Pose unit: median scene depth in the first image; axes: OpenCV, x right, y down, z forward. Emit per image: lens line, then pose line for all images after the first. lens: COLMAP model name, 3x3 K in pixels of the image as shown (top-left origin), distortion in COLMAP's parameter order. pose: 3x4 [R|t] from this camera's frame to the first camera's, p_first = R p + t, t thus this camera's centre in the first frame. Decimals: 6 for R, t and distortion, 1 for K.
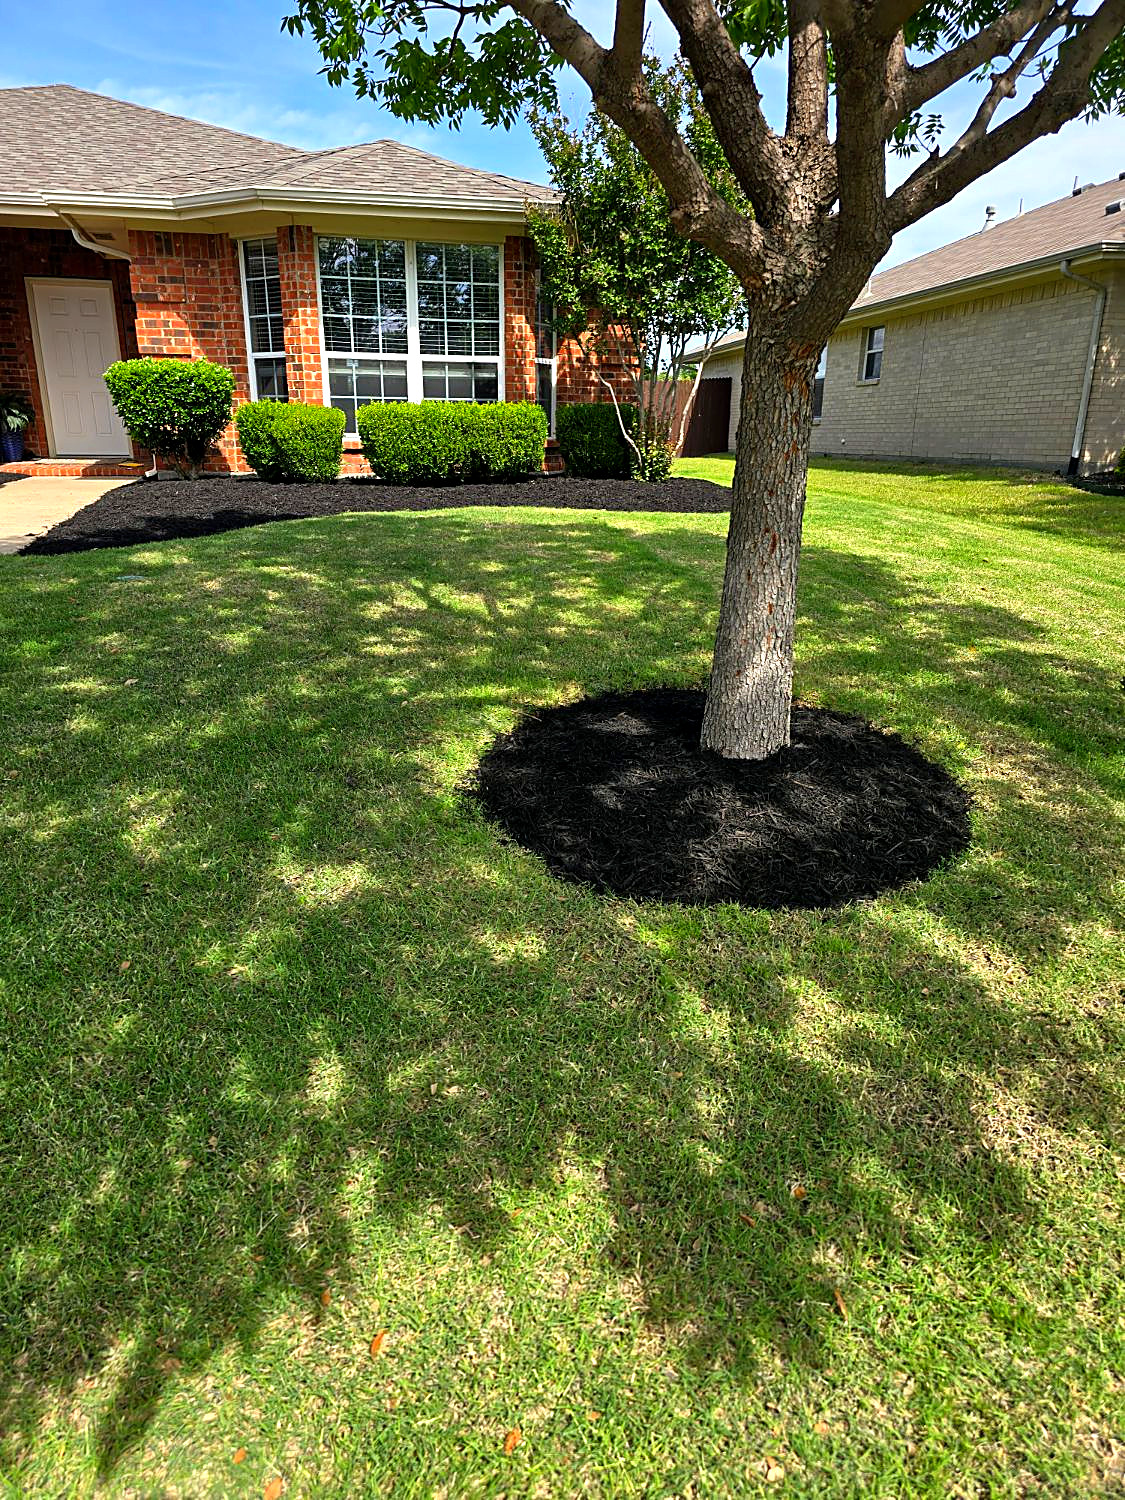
lens RADIAL K [[1044.5, 0, 529.5], [0, 1044.5, 747.3], [0, 0, 1]] dist [0.093053, -0.088265]
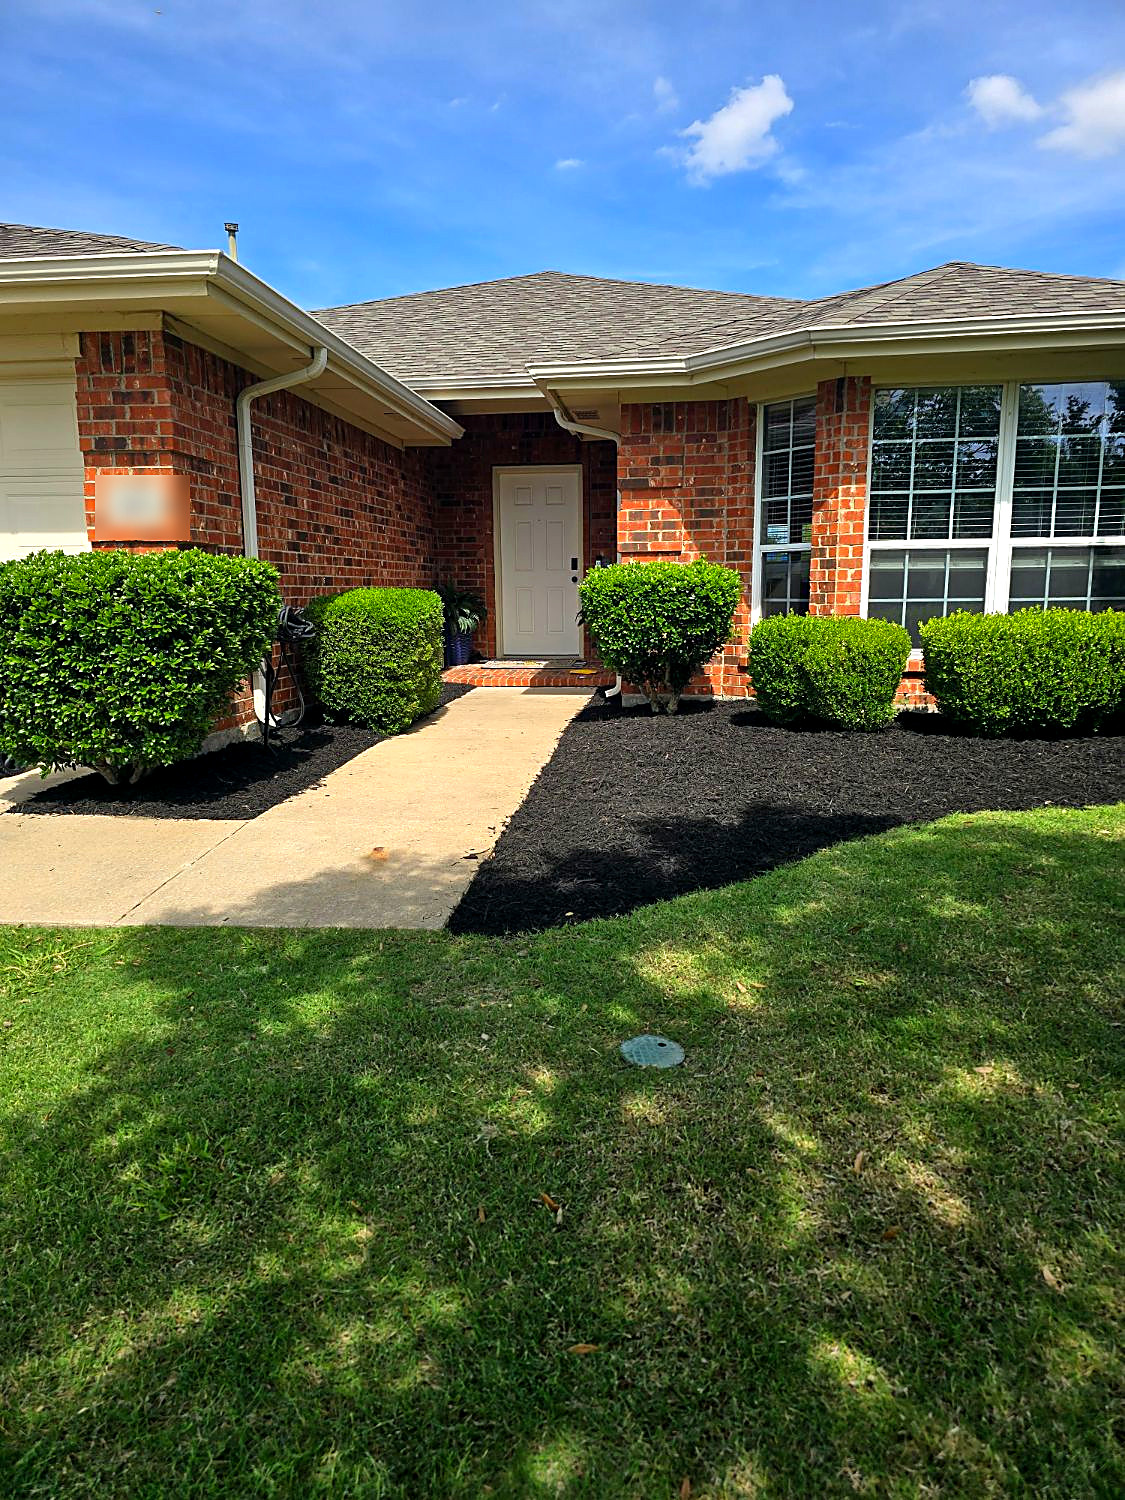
lens RADIAL K [[1044.5, 0, 529.5], [0, 1044.5, 747.3], [0, 0, 1]] dist [0.093053, -0.088265]
pose [[0.932018, 0.046463, -0.359421, -0.143680], [-0.095325, 0.988256, -0.119433, -0.130122], [0.349650, 0.145575, 0.925501, 0.283246]]
